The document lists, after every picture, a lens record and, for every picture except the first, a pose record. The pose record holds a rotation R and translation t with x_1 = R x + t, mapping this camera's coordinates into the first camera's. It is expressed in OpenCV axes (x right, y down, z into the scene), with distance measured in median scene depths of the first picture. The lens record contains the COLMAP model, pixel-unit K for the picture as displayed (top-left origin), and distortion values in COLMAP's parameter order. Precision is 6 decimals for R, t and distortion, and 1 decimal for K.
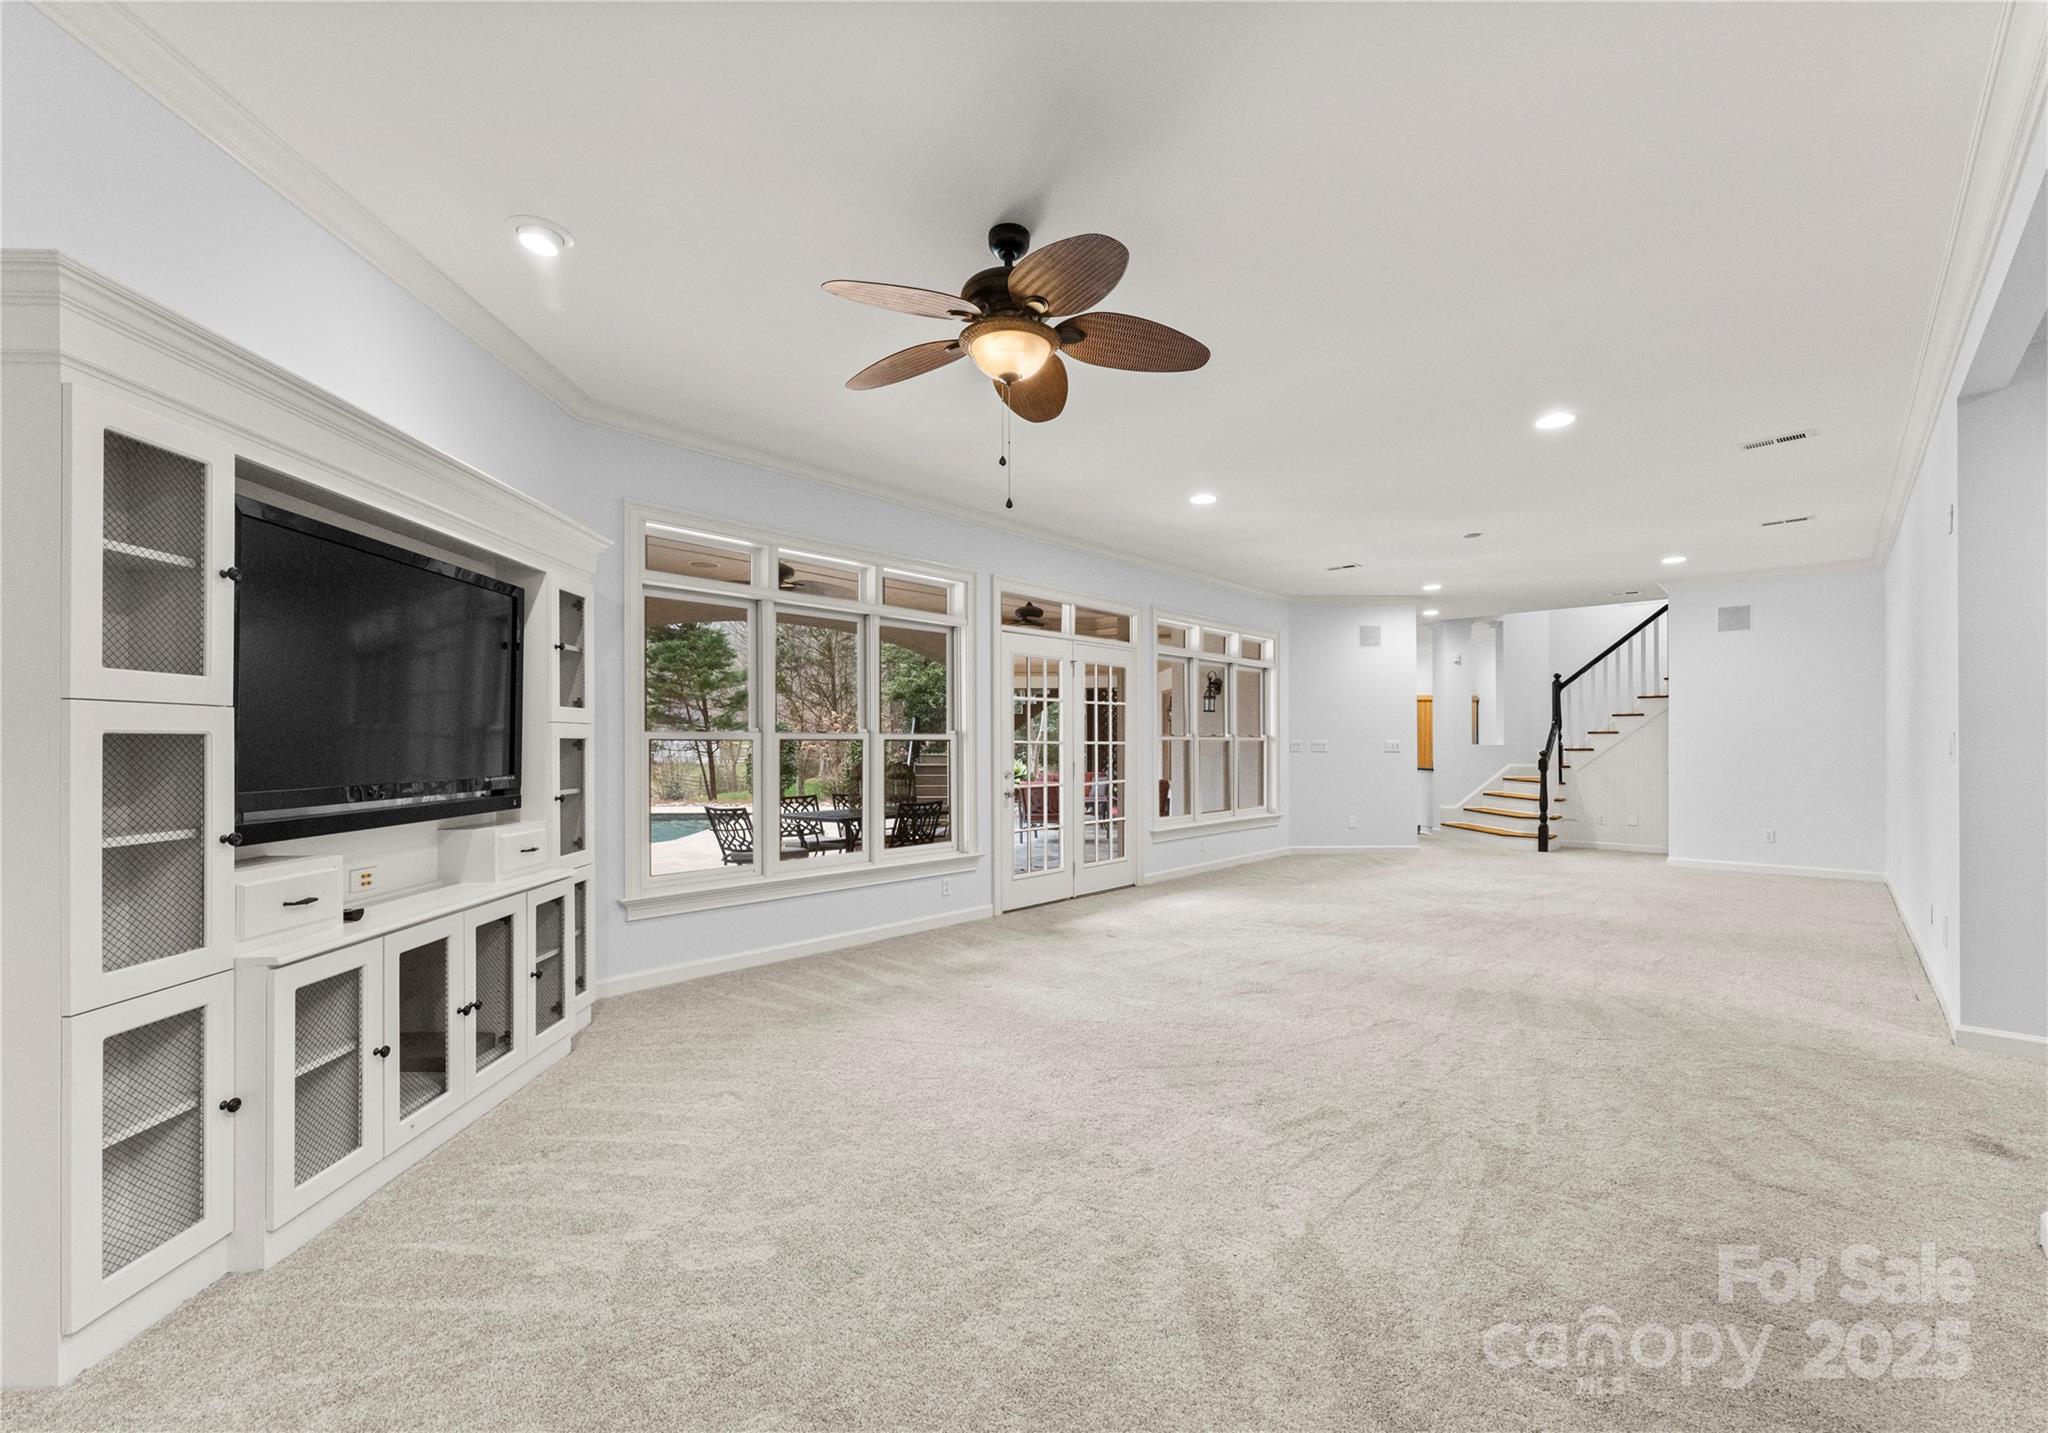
lens RADIAL K [[859.5, 0, 1021.5], [0, 859.5, 737.0], [0, 0, 1]] dist [-0.000629, -0.000029]
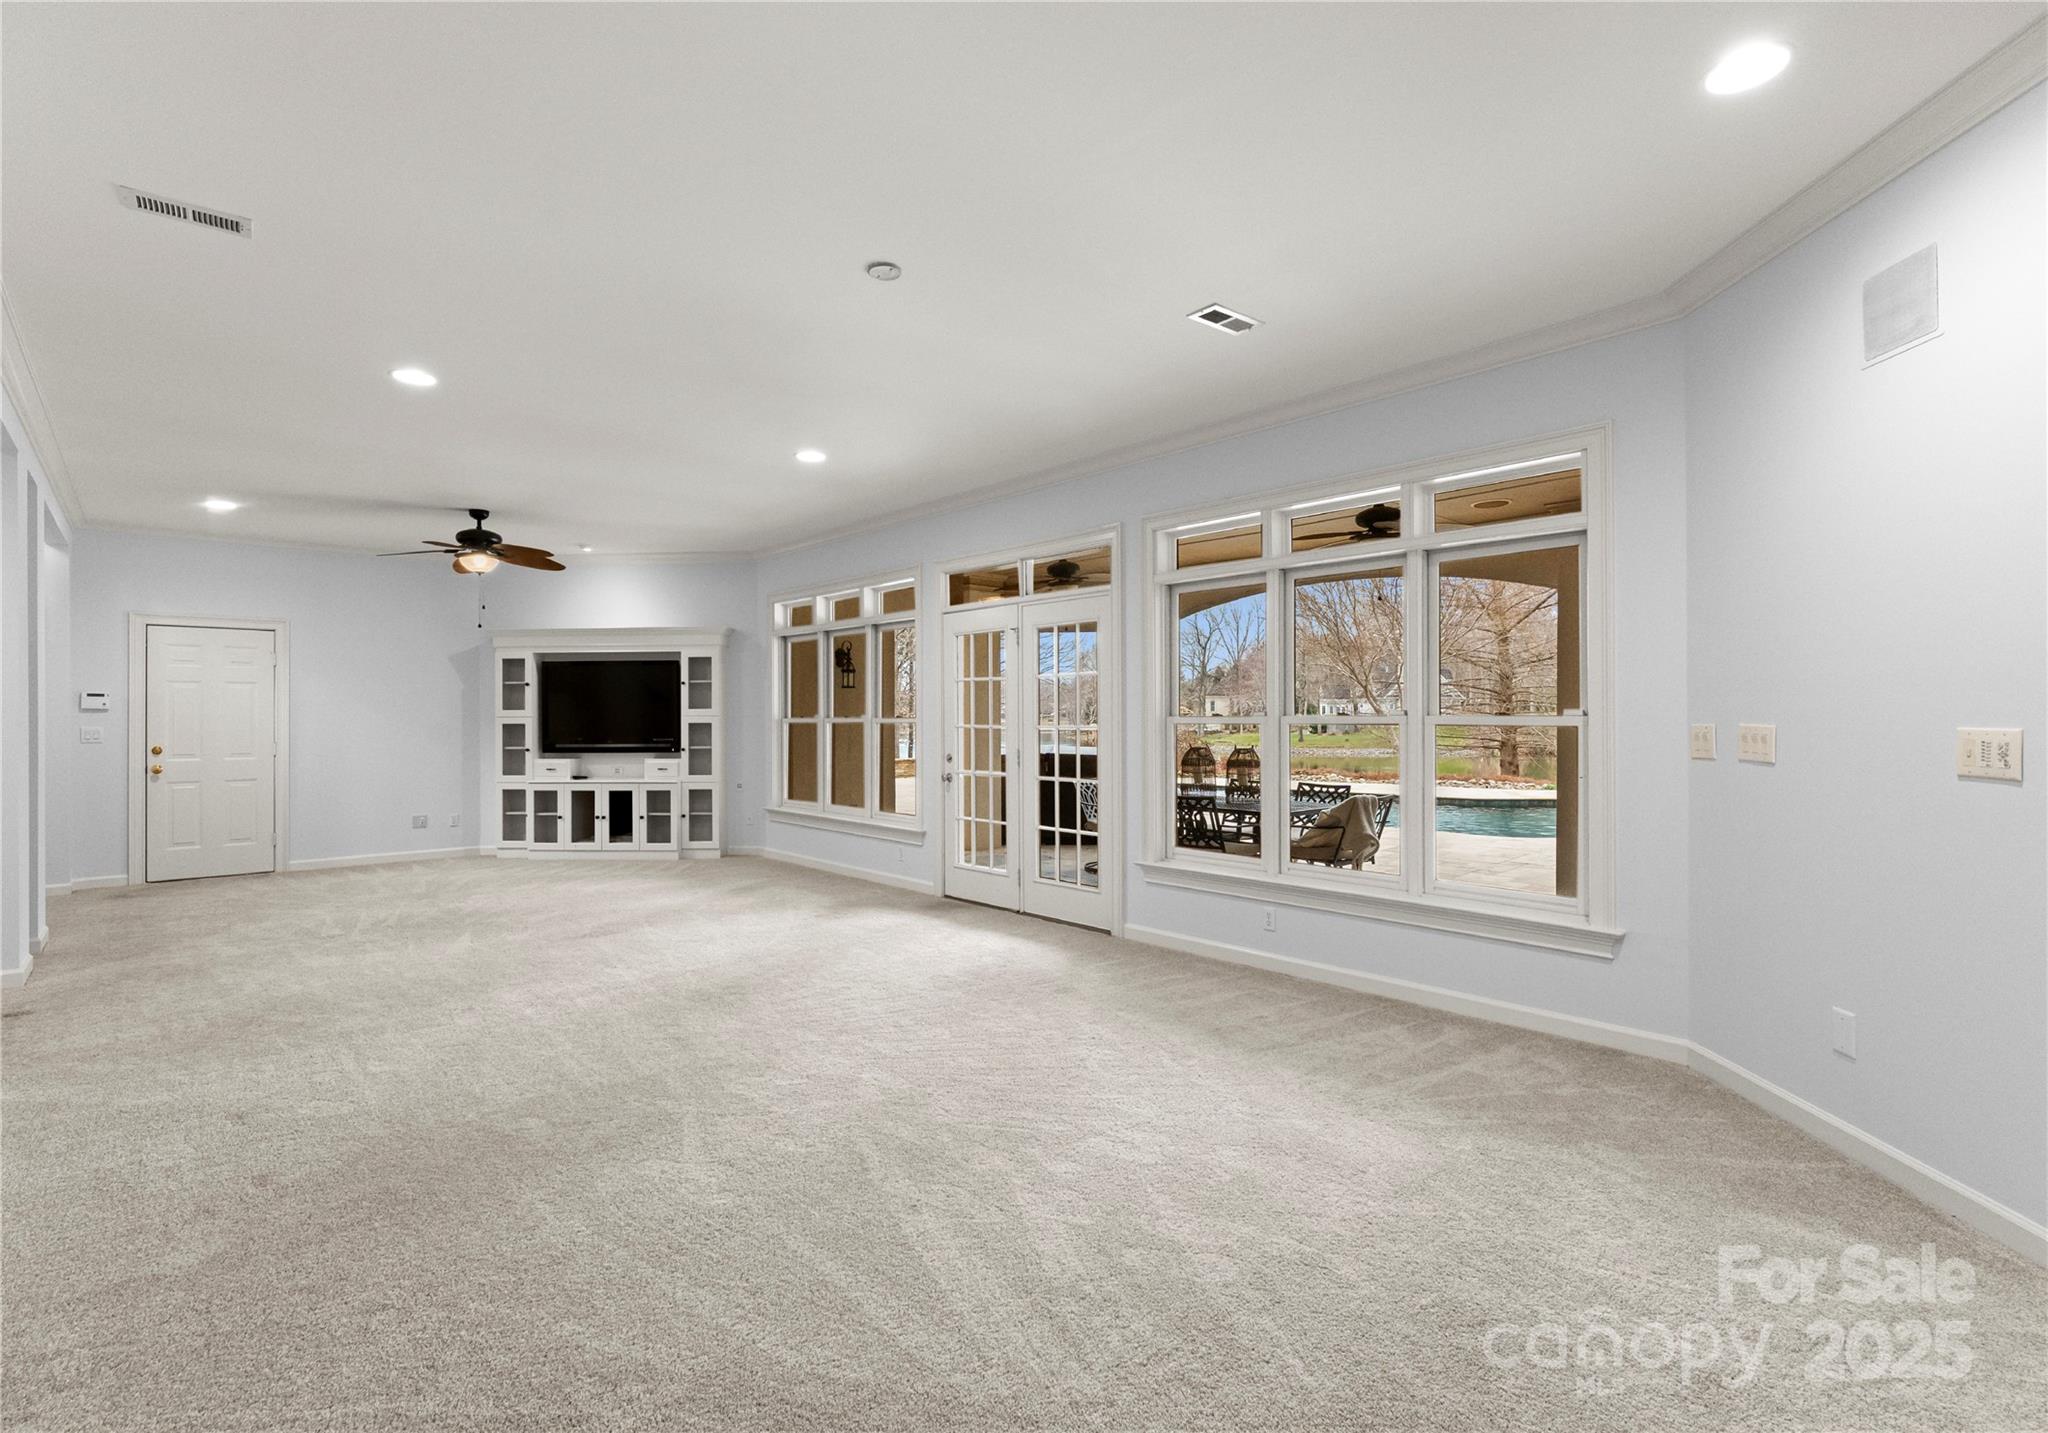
lens RADIAL K [[981.1, 0, 1024.0], [0, 981.1, 716.5], [0, 0, 1]] dist [0.001703, 0.000365]
pose [[-0.085645, -0.008477, -0.996290, 1.306220], [0.007585, 0.999929, -0.009160, 0.008158], [0.996297, -0.008341, -0.085574, 1.399863]]
